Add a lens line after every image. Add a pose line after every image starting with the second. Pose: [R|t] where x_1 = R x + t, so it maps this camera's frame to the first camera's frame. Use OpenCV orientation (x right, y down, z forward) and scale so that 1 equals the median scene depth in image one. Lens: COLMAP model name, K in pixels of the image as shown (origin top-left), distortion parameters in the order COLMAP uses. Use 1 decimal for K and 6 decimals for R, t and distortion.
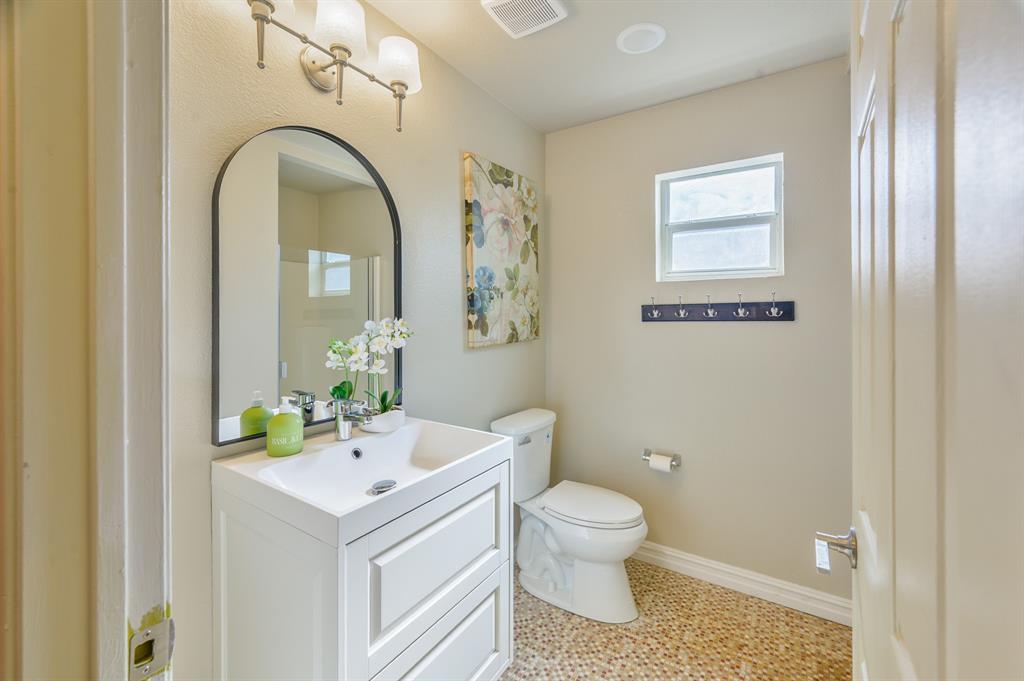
lens RADIAL K [[414.6, 0, 511.5], [0, 414.6, 312.1], [0, 0, 1]] dist [-0.000607, -0.000072]
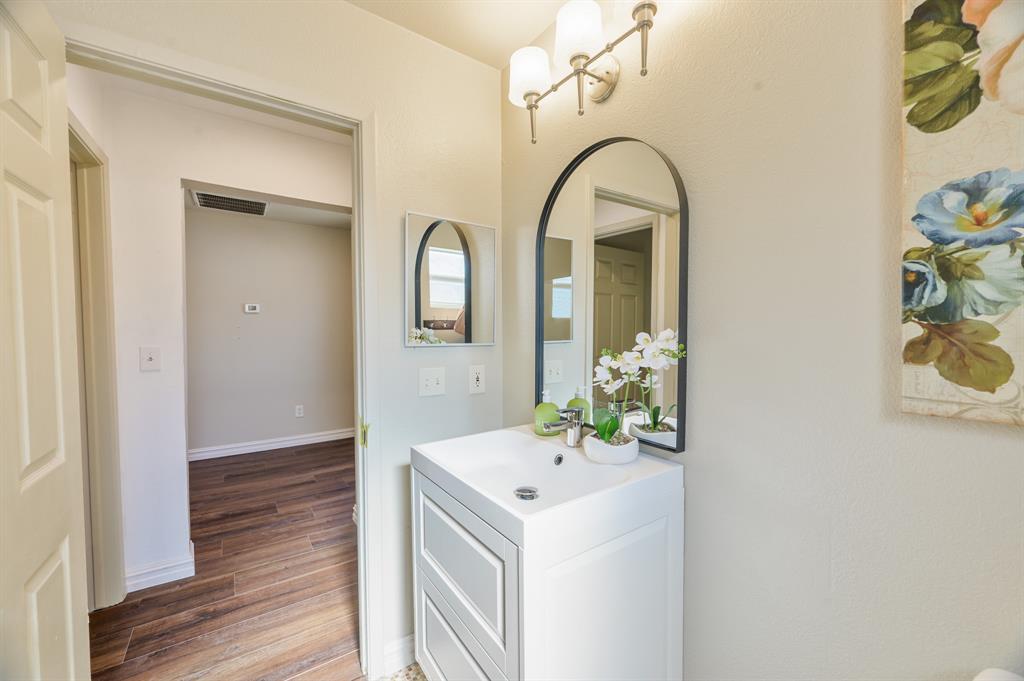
lens RADIAL K [[409.6, 0, 514.8], [0, 409.6, 341.5], [0, 0, 1]] dist [-0.000147, -0.000180]
pose [[-0.380547, 0.032810, -0.924179, 0.380533], [0.007267, 0.999446, 0.032489, 0.007123], [0.924733, 0.005648, -0.380575, 0.808812]]
